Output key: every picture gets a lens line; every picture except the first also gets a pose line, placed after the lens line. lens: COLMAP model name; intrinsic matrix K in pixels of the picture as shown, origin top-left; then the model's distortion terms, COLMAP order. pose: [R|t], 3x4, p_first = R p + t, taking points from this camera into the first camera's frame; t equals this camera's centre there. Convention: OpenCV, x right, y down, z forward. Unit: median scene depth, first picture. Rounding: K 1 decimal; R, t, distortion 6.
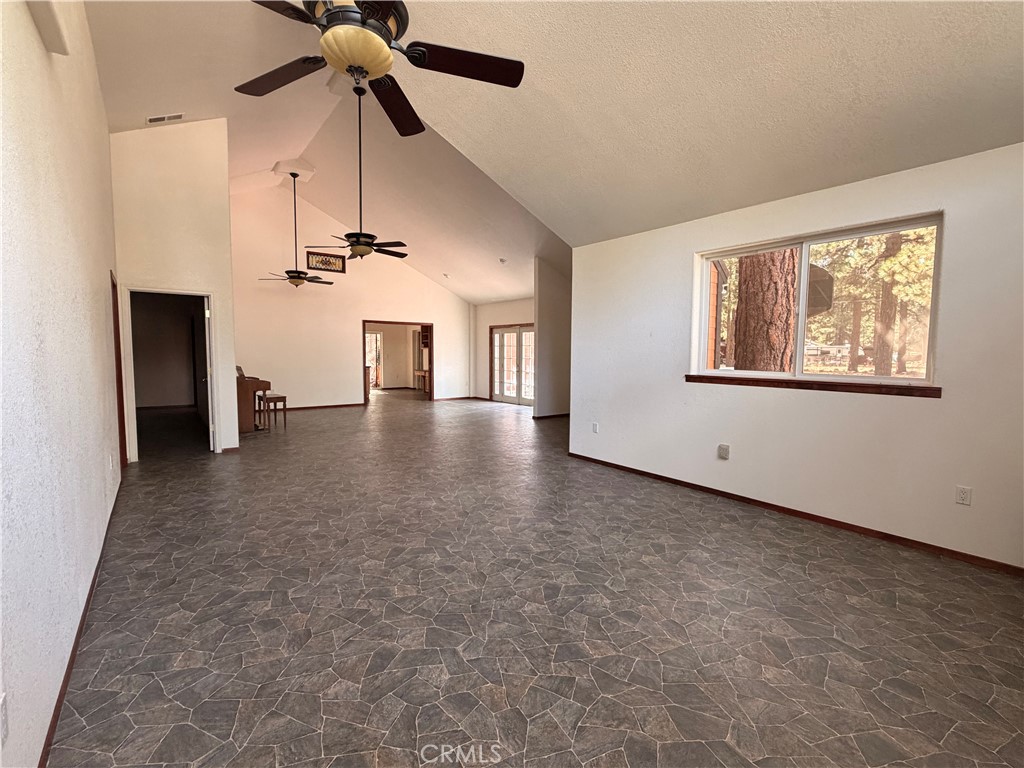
lens RADIAL K [[467.8, 0, 507.4], [0, 467.8, 379.8], [0, 0, 1]] dist [-0.000924, -0.000418]
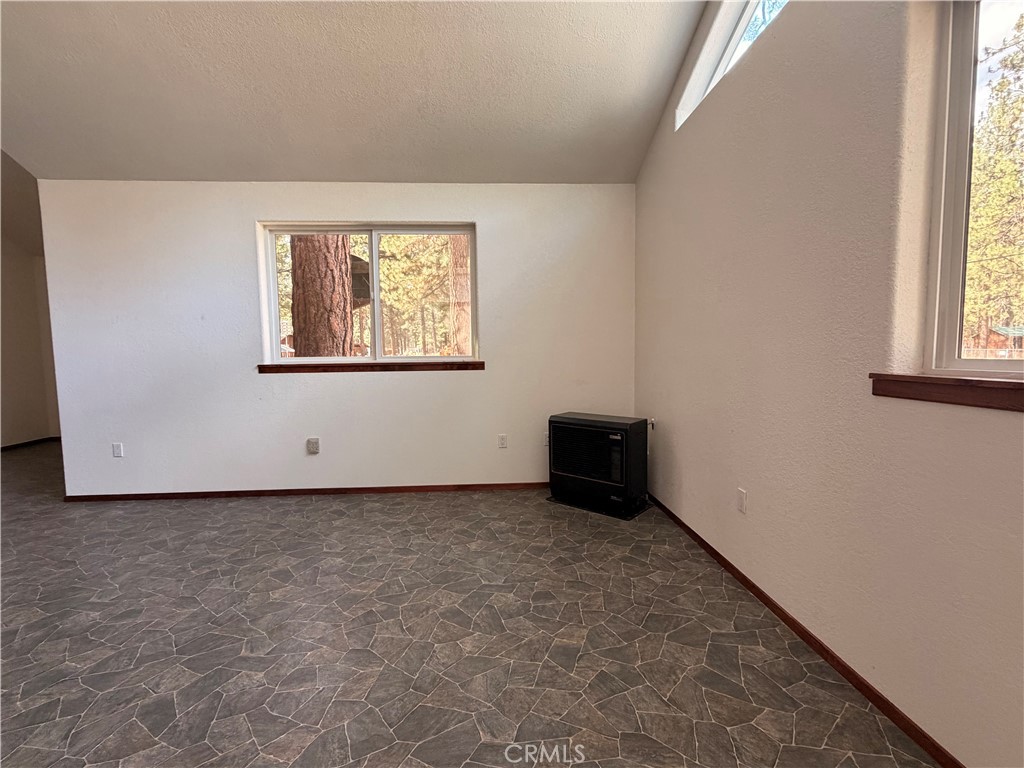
lens RADIAL K [[467.8, 0, 513.3], [0, 467.8, 382.5], [0, 0, 1]] dist [-0.000924, -0.000418]
pose [[0.548399, -0.076921, 0.832671, -0.083975], [0.070154, 0.996482, 0.045849, 0.016616], [-0.833269, 0.033272, 0.551866, 0.175713]]
